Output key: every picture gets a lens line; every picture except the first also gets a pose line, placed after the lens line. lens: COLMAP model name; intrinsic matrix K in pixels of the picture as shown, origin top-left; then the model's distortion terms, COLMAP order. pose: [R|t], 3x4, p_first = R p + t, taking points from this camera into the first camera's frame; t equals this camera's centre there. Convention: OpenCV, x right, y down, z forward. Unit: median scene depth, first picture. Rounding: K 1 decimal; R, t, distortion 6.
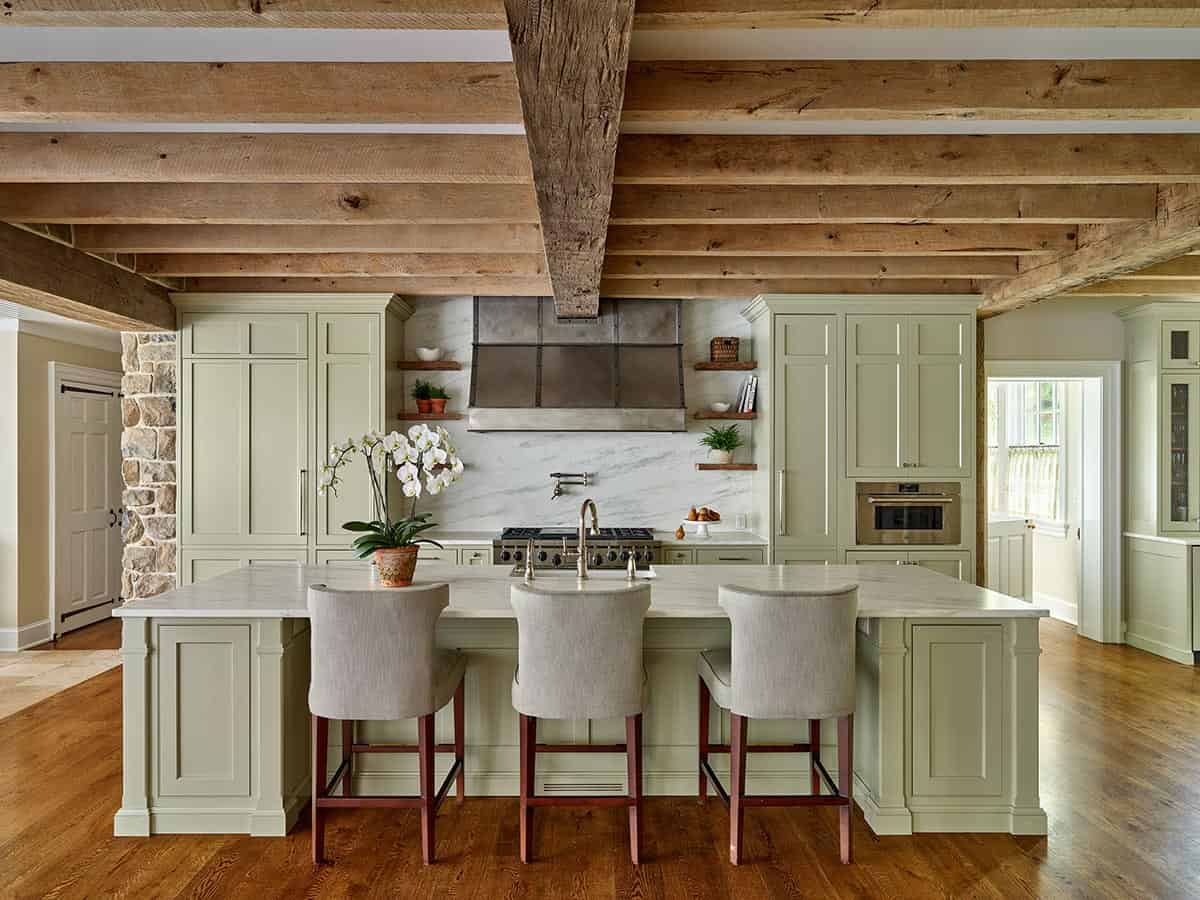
lens RADIAL K [[768.2, 0, 603.8], [0, 768.2, 457.9], [0, 0, 1]] dist [0.012241, 0.001646]
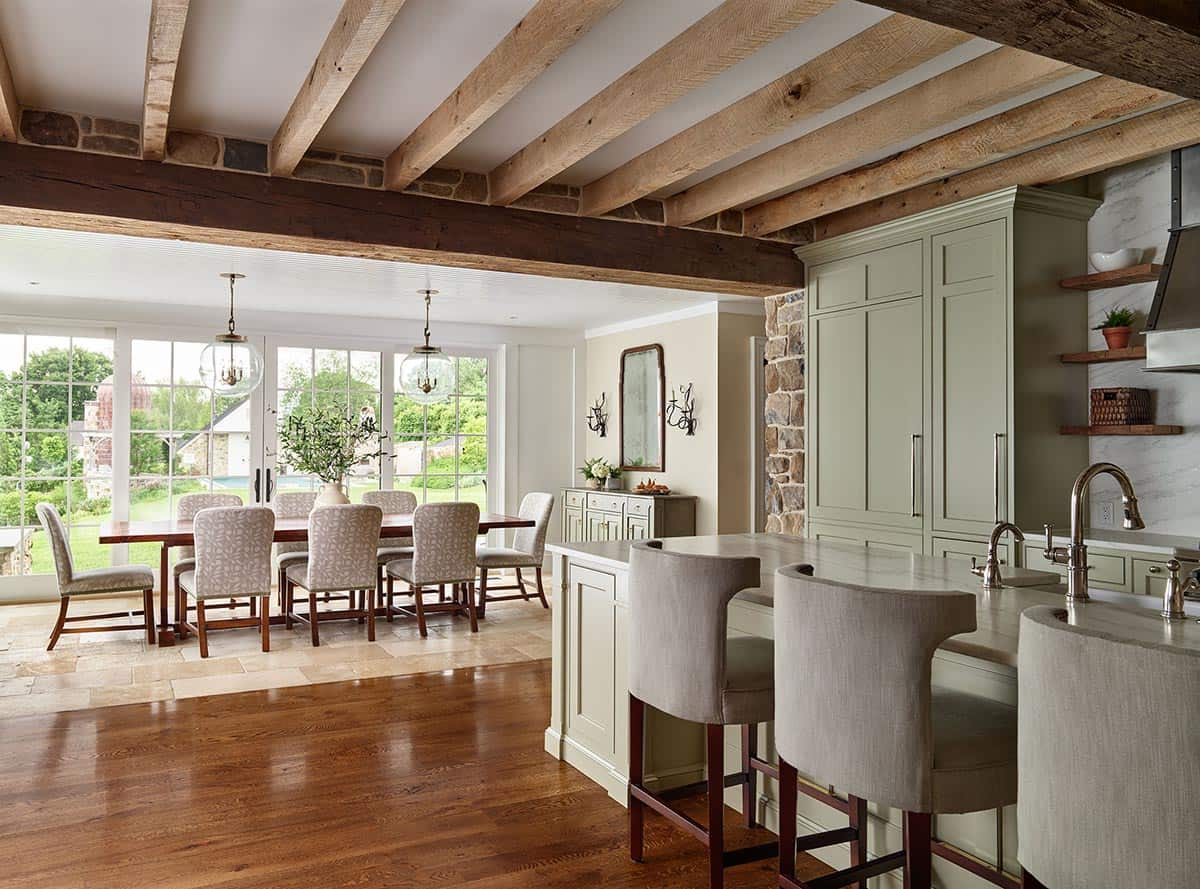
lens RADIAL K [[926.8, 0, 599.6], [0, 926.8, 441.8], [0, 0, 1]] dist [0.008230, -0.005905]
pose [[0.408742, -0.012639, -0.912562, 0.352101], [-0.004405, 0.999865, -0.015822, 0.039391], [0.912639, 0.010487, 0.408632, 0.301635]]
